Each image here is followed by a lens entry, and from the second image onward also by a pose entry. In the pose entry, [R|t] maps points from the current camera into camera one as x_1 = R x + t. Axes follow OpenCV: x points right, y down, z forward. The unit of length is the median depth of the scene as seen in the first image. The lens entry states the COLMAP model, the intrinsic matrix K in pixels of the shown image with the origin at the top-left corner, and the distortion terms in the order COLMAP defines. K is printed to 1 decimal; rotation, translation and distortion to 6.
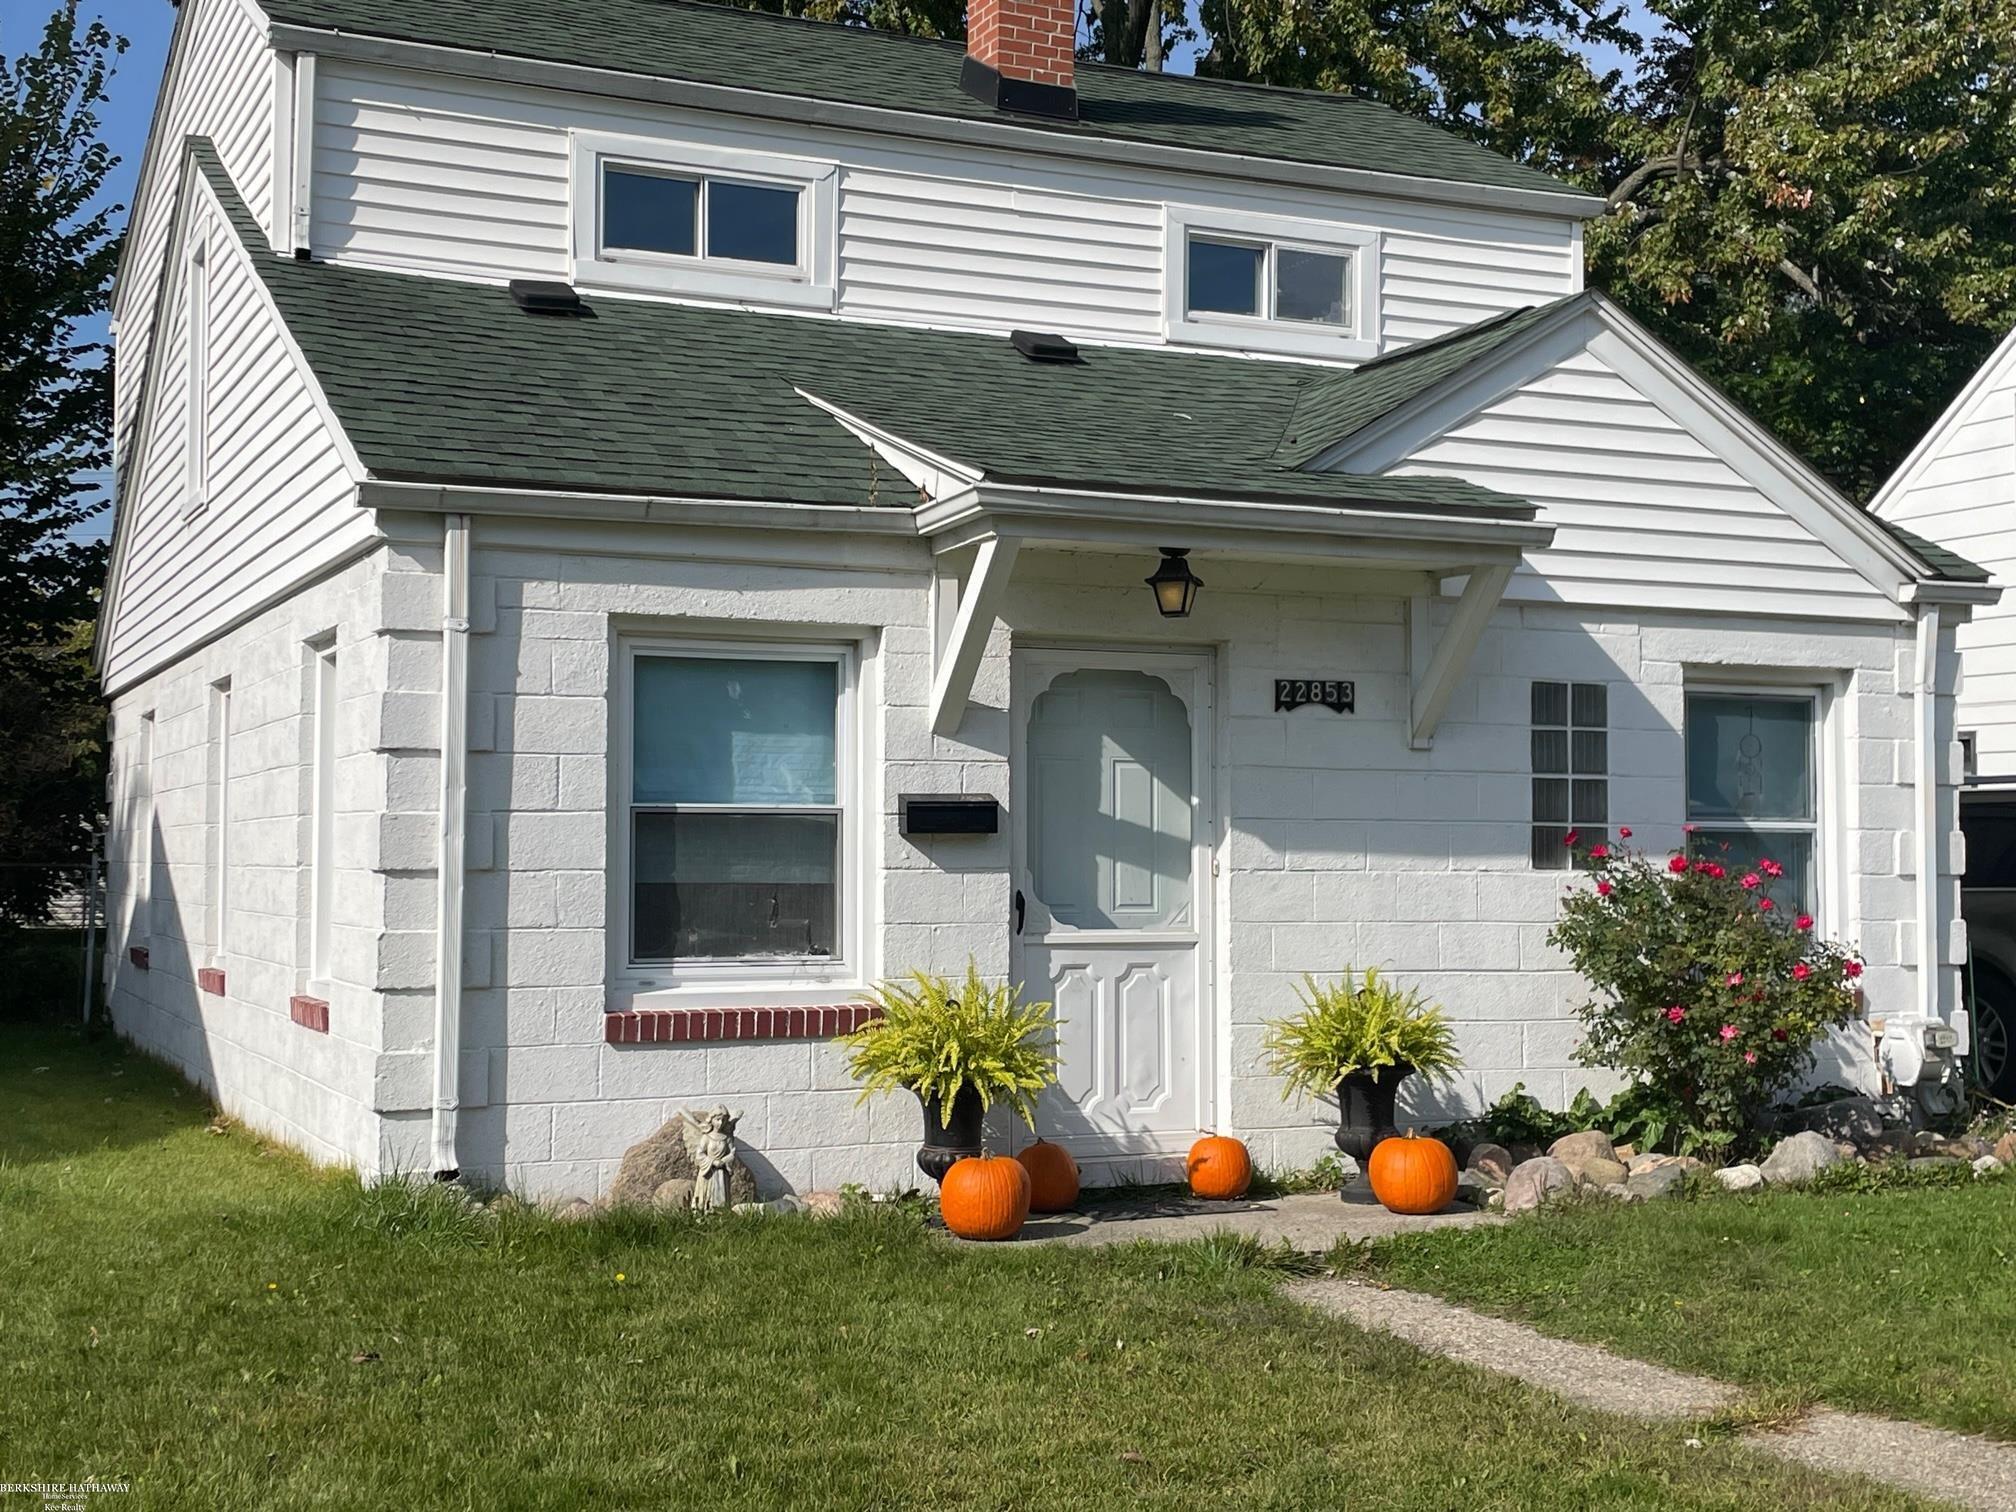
lens RADIAL K [[2548.1, 0, 1008.0], [0, 2548.1, 756.0], [0, 0, 1]] dist [0.187266, -0.601345]
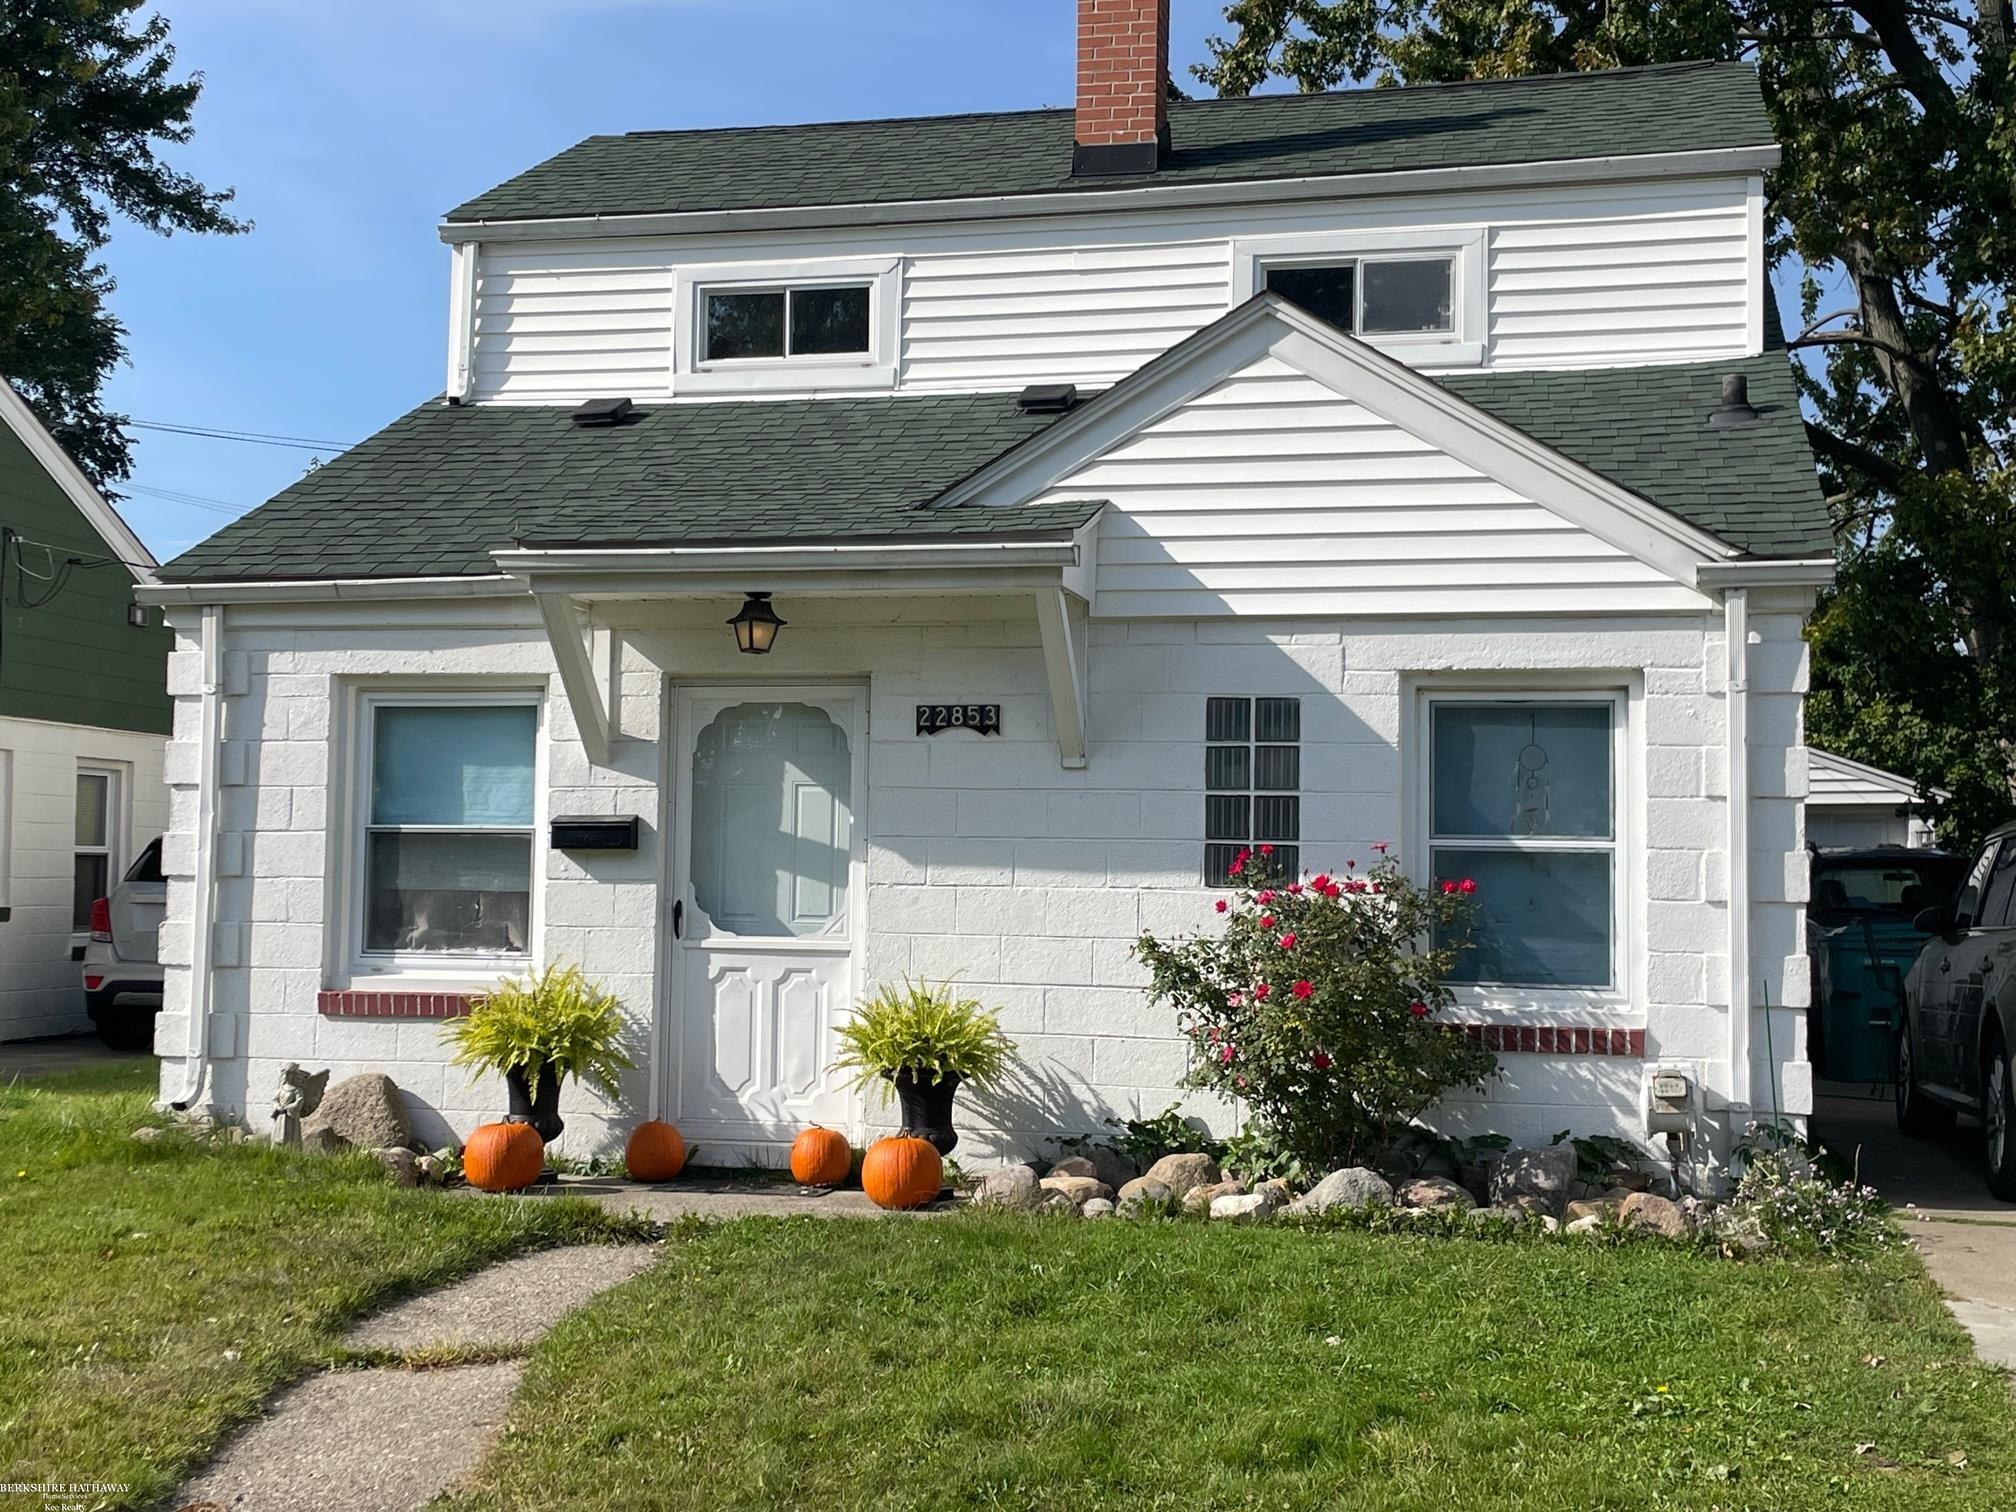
lens RADIAL K [[2548.1, 0, 1008.0], [0, 2548.1, 756.0], [0, 0, 1]] dist [0.187266, -0.601345]
pose [[0.778020, -0.024416, -0.627765, 0.794448], [0.012248, 0.999644, -0.023701, 0.016607], [0.628120, 0.010751, 0.778042, 0.195164]]
